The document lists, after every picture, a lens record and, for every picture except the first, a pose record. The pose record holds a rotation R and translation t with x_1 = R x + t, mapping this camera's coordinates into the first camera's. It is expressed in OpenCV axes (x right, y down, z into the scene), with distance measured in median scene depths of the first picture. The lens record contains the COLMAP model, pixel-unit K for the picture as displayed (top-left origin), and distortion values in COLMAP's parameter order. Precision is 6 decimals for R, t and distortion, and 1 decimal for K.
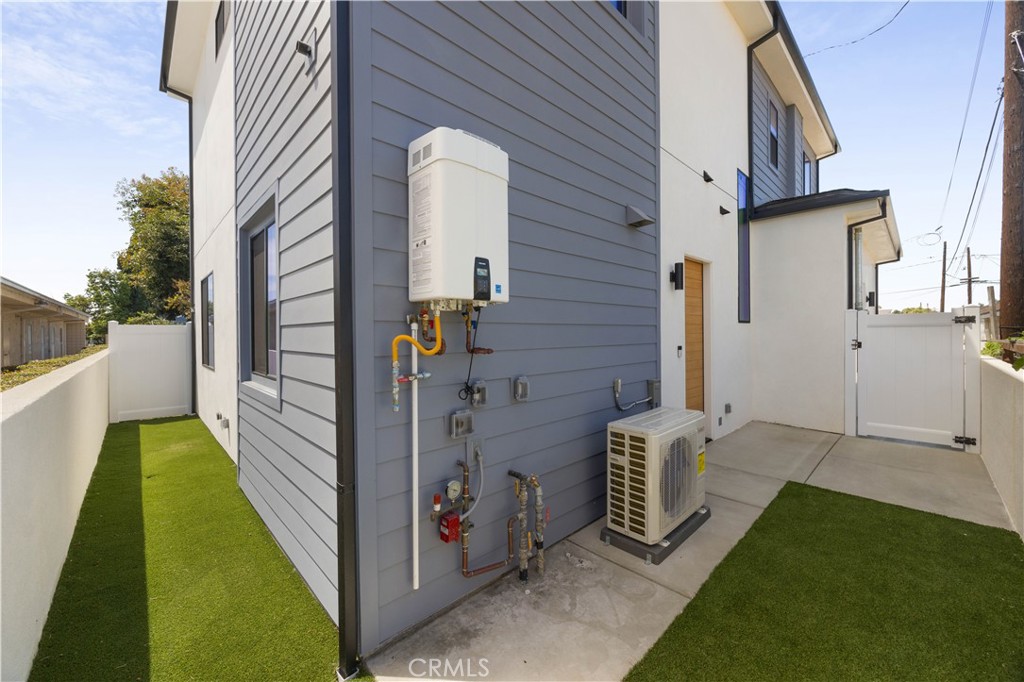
lens RADIAL K [[393.0, 0, 512.1], [0, 393.0, 336.8], [0, 0, 1]] dist [0.001455, -0.000040]
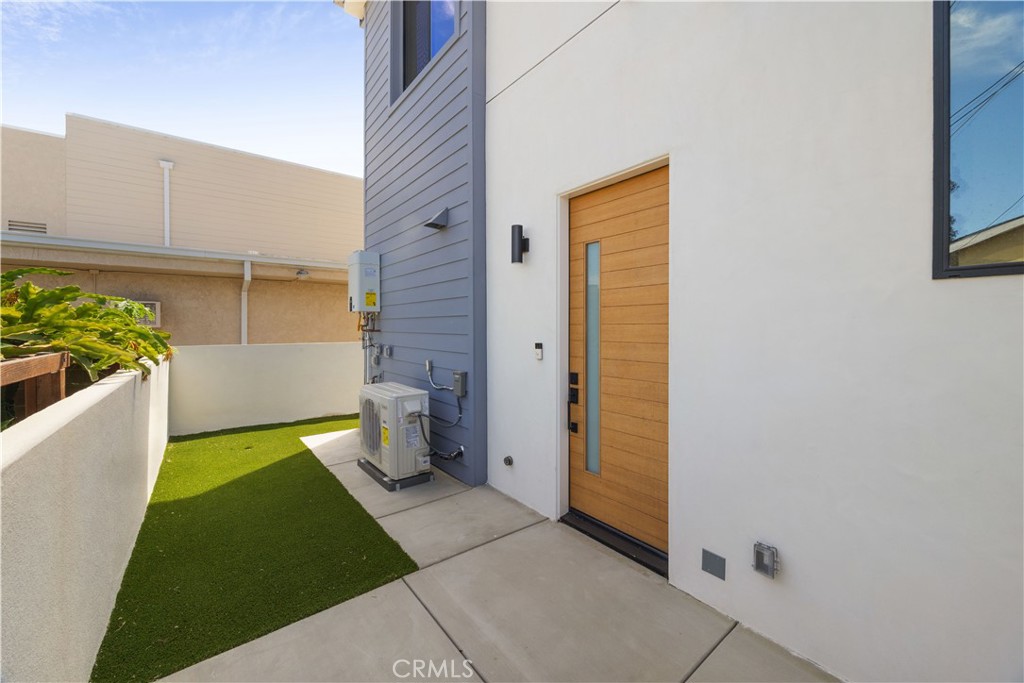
lens RADIAL K [[393.0, 0, 512.6], [0, 393.0, 333.6], [0, 0, 1]] dist [0.001455, -0.000040]
pose [[-0.109391, 0.014631, -0.993891, 1.481295], [-0.004946, 0.999871, 0.015263, -0.003032], [0.993987, 0.006586, -0.109304, 1.393946]]
